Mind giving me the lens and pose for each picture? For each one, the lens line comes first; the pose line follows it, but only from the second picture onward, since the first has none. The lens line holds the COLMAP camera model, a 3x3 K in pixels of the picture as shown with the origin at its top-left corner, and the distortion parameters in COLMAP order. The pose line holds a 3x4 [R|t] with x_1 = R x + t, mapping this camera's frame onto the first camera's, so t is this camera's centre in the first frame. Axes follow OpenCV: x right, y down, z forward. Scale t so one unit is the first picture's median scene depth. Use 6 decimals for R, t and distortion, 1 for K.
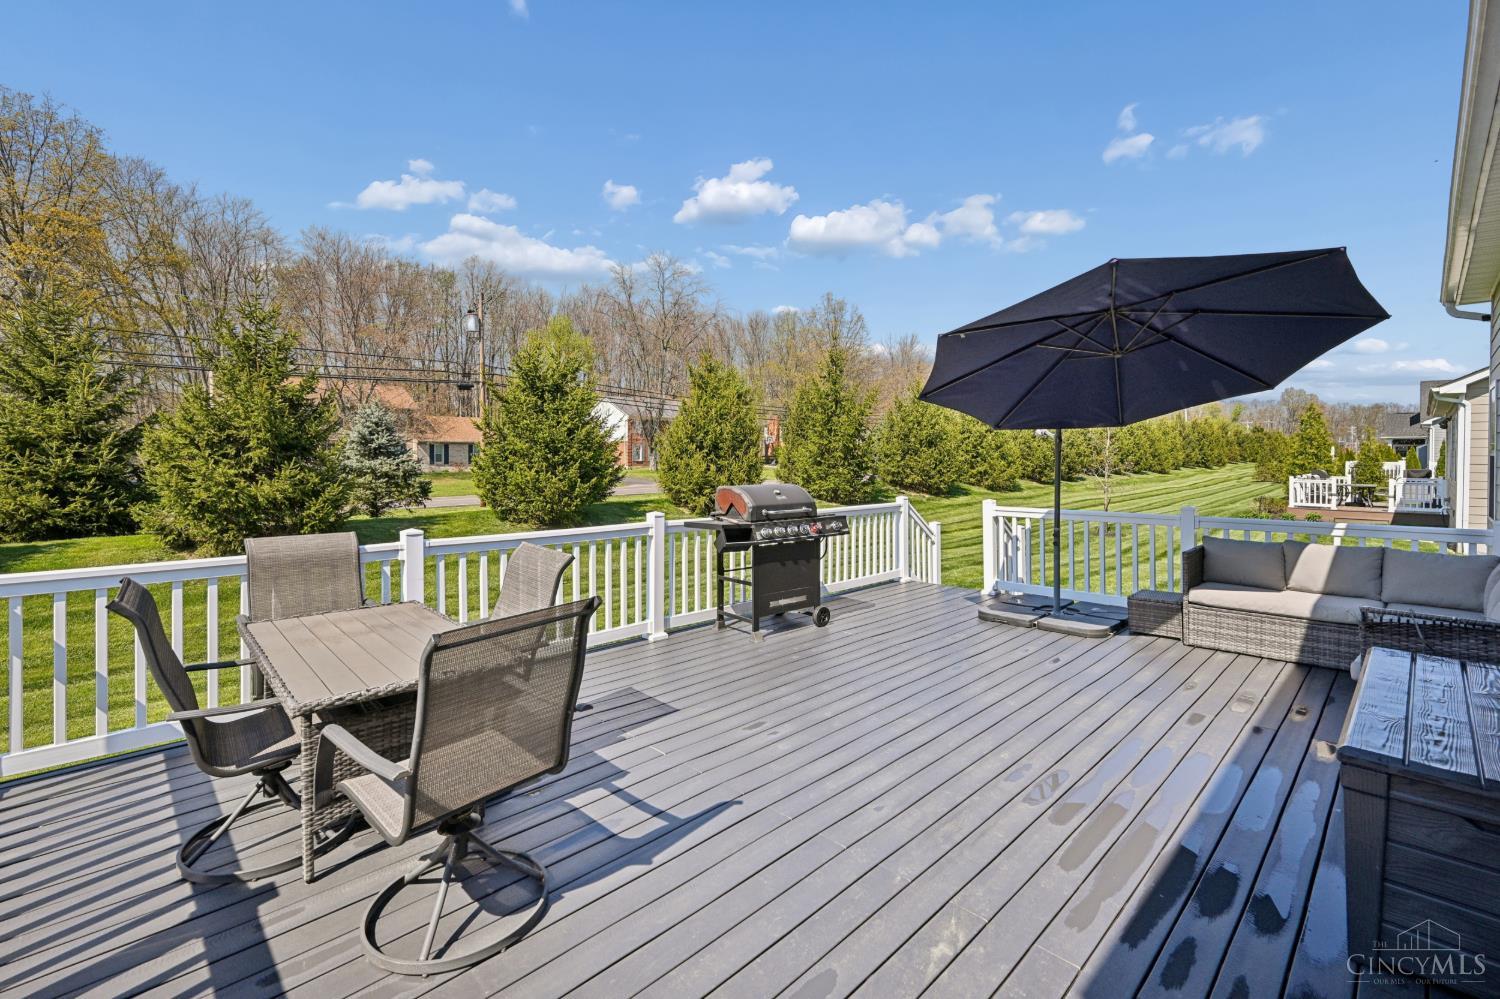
lens RADIAL K [[675.5, 0, 752.3], [0, 675.5, 467.0], [0, 0, 1]] dist [-0.002533, -0.000204]
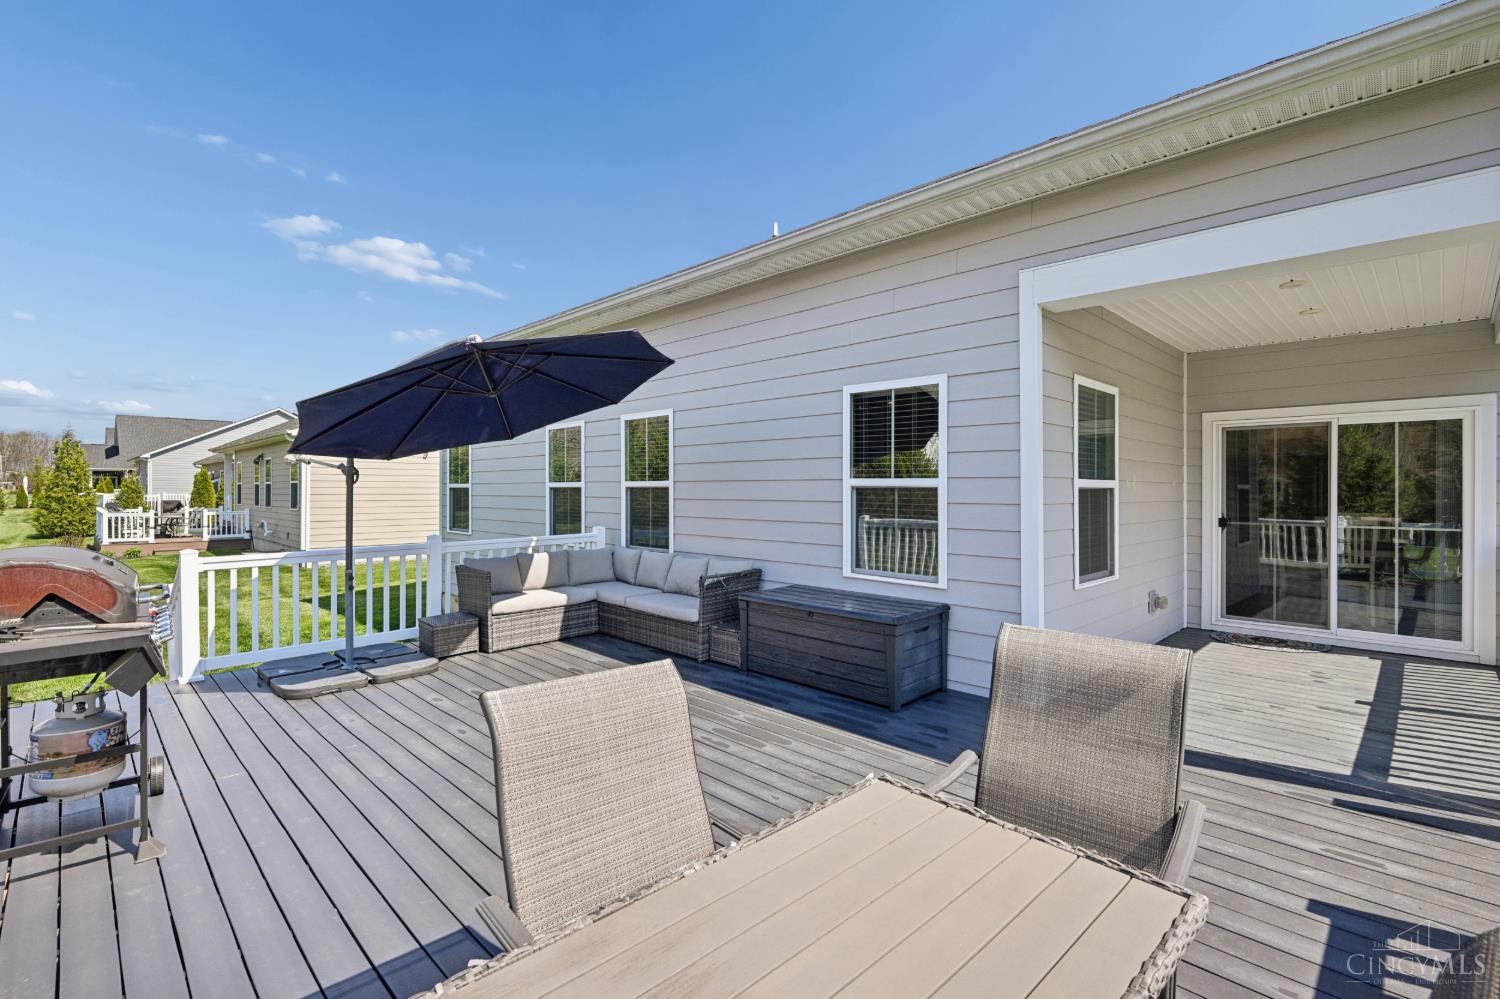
lens RADIAL K [[663.9, 0, 750.1], [0, 663.9, 490.5], [0, 0, 1]] dist [0.002559, 0.000295]
pose [[-0.012235, -0.001288, 0.999924, -0.189798], [0.013306, 0.999910, 0.001450, -0.004087], [-0.999837, 0.013323, -0.012217, 0.211292]]
